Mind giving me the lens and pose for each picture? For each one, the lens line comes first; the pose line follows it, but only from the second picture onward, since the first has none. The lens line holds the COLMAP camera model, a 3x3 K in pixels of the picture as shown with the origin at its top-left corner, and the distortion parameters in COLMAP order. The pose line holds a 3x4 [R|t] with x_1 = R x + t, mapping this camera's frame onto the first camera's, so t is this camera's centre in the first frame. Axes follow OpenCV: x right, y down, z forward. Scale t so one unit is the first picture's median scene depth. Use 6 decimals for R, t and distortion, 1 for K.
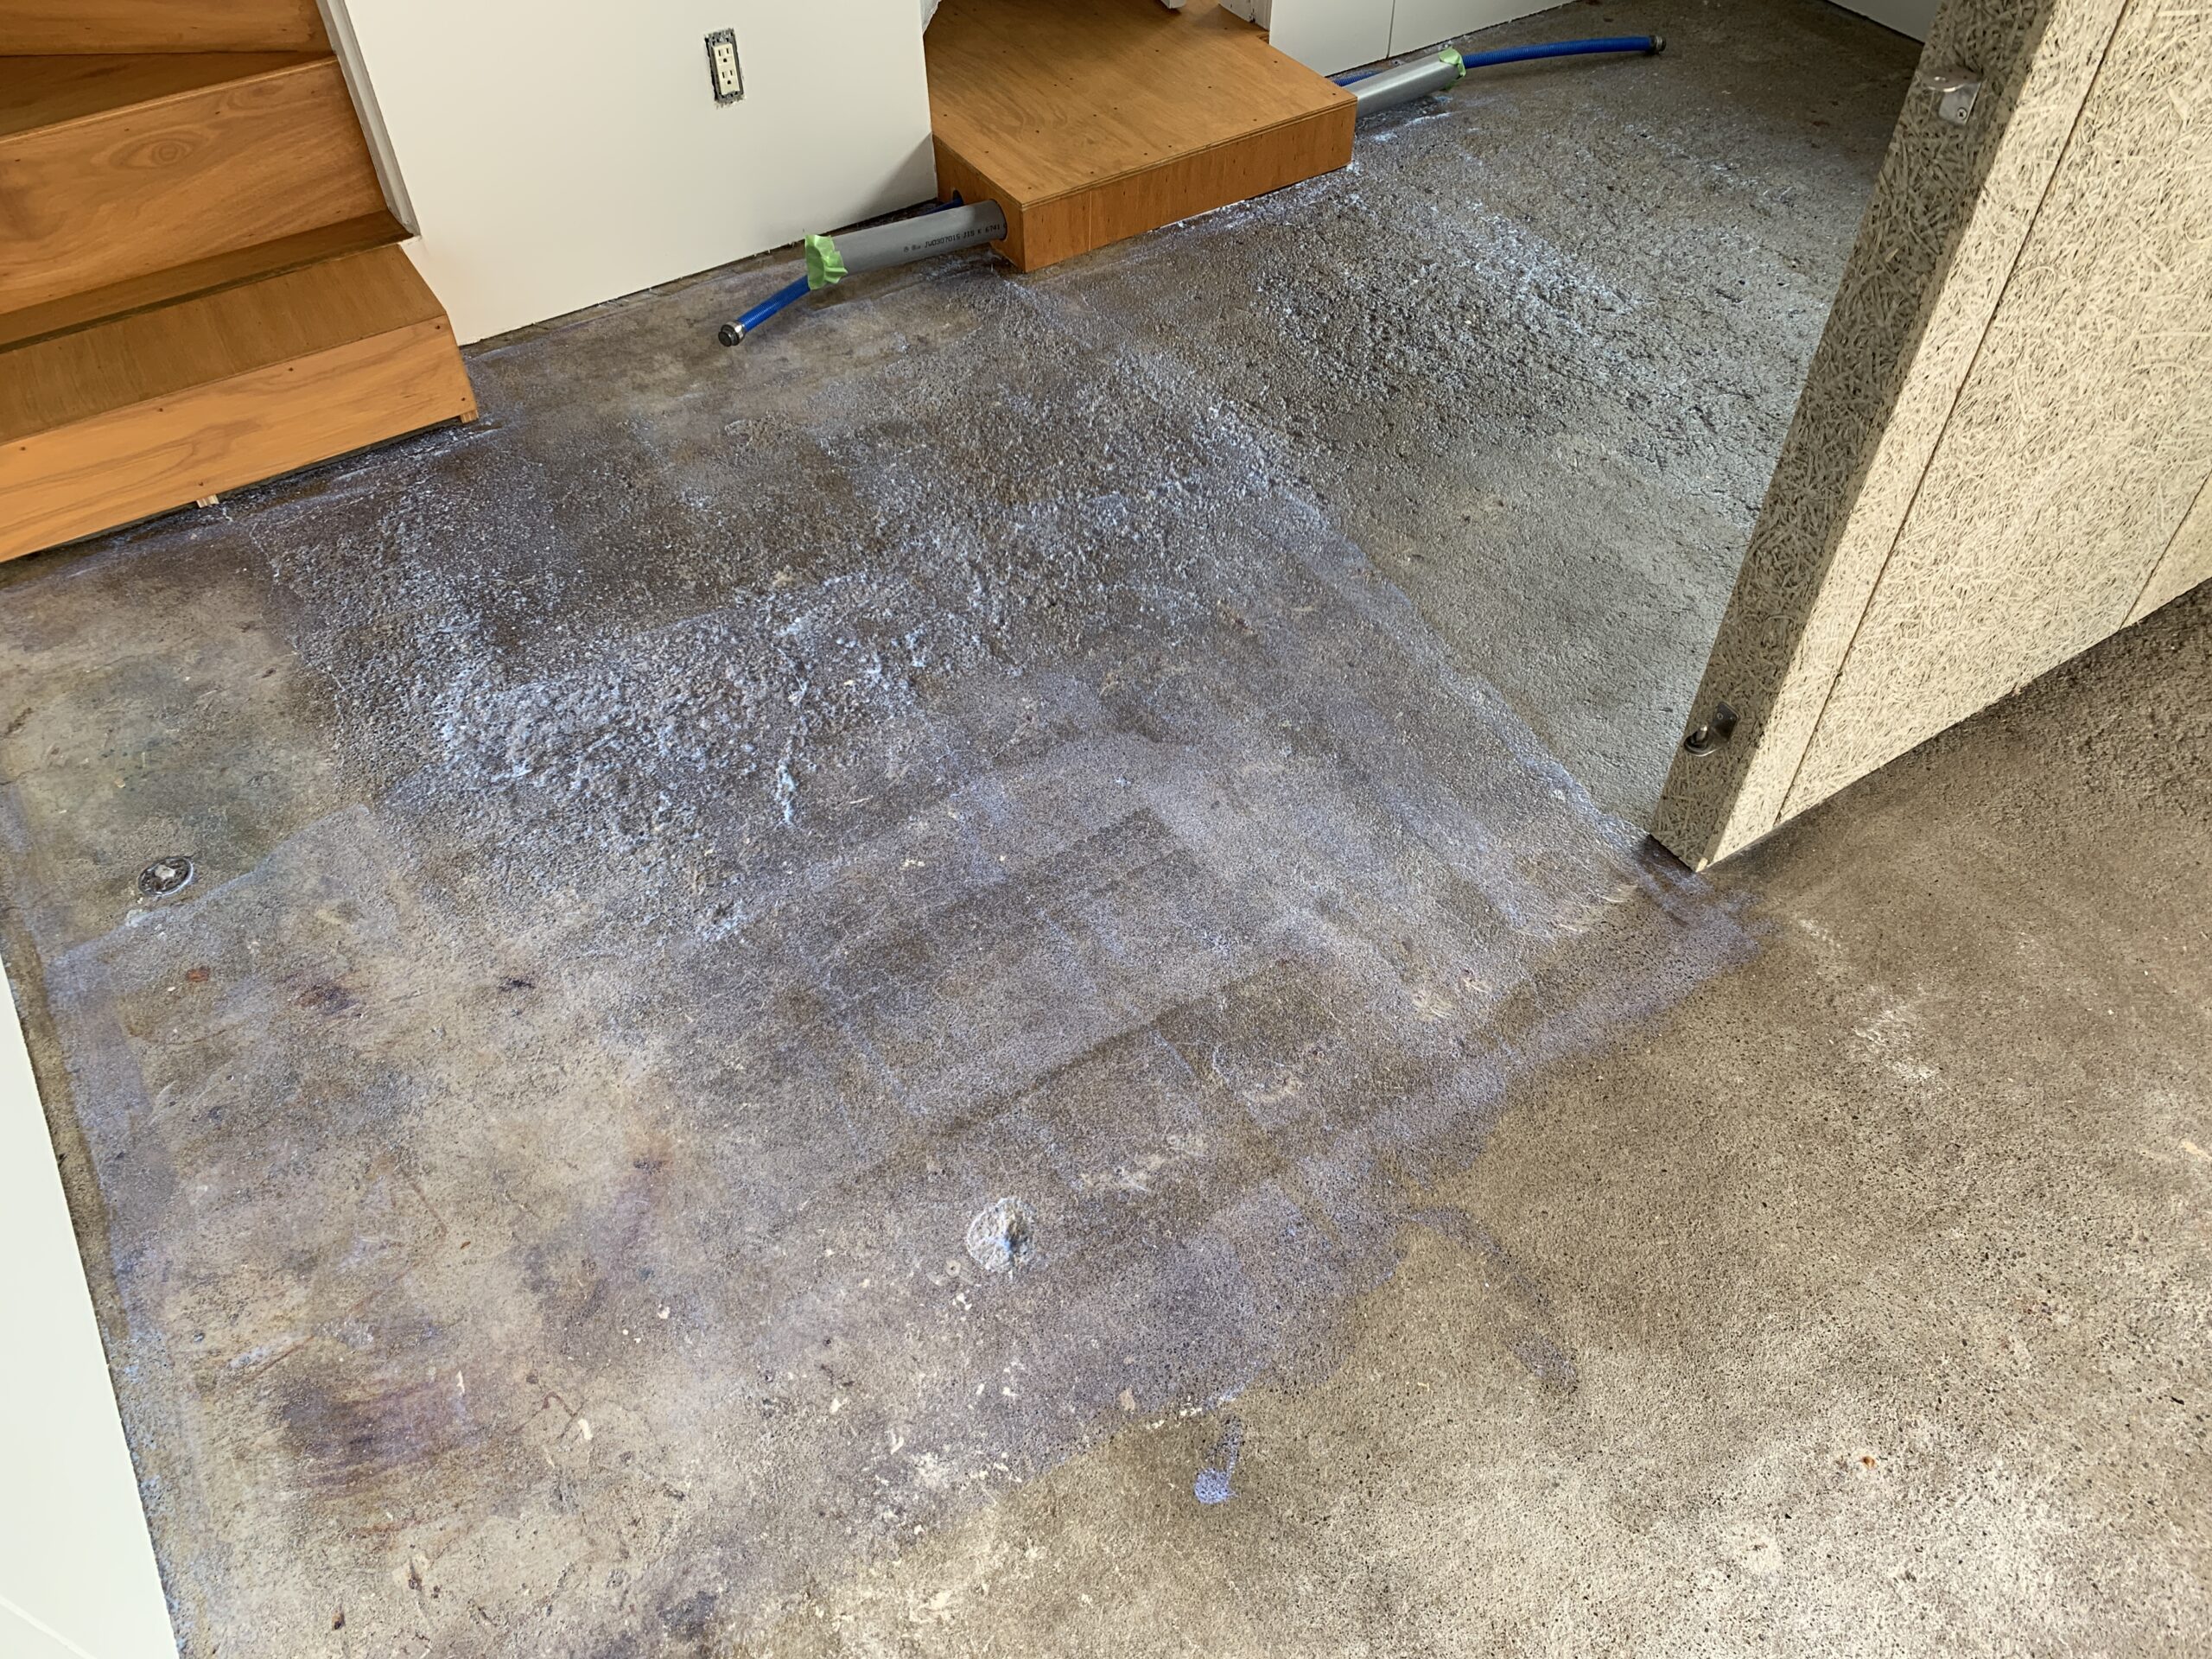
lens RADIAL K [[1686.0, 0, 1099.8], [0, 1686.0, 832.5], [0, 0, 1]] dist [0.040195, -0.044437]
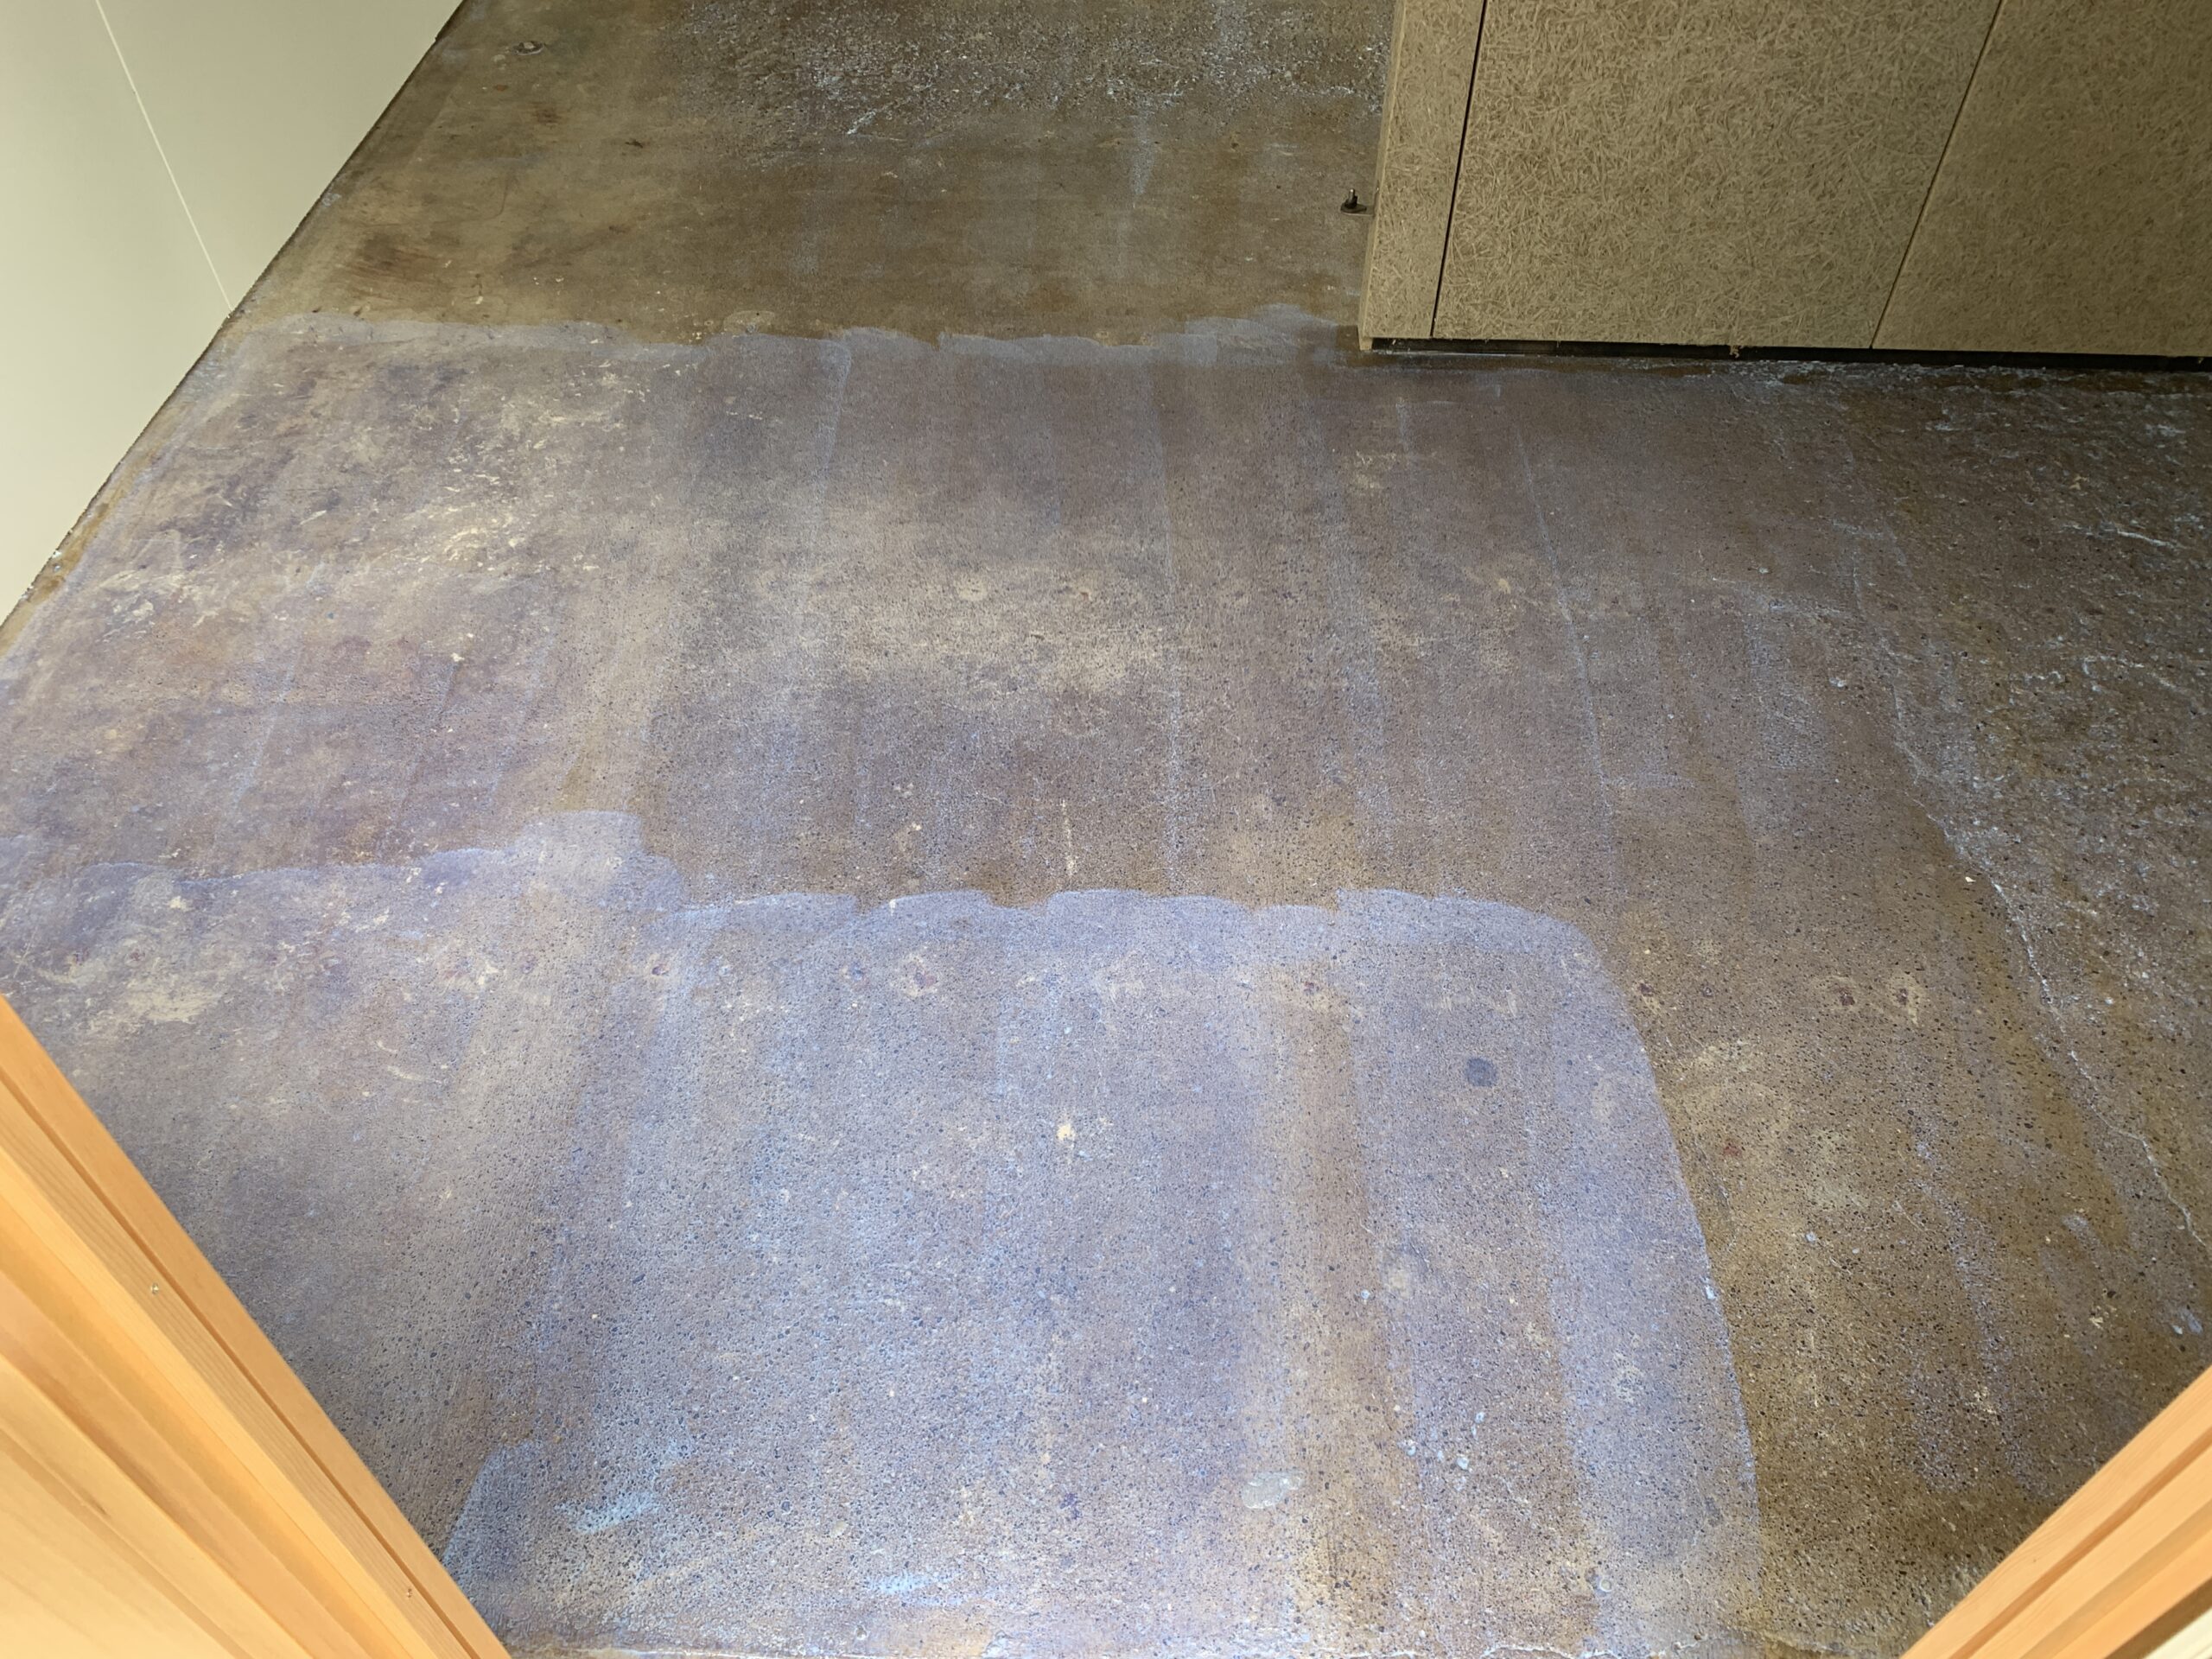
lens RADIAL K [[1686.0, 0, 1120.1], [0, 1686.0, 823.8], [0, 0, 1]] dist [0.040195, -0.044437]
pose [[0.822657, 0.425170, -0.377446, 1.069368], [-0.428837, 0.899918, 0.079035, 0.411337], [0.373274, 0.096844, 0.922653, -0.263767]]
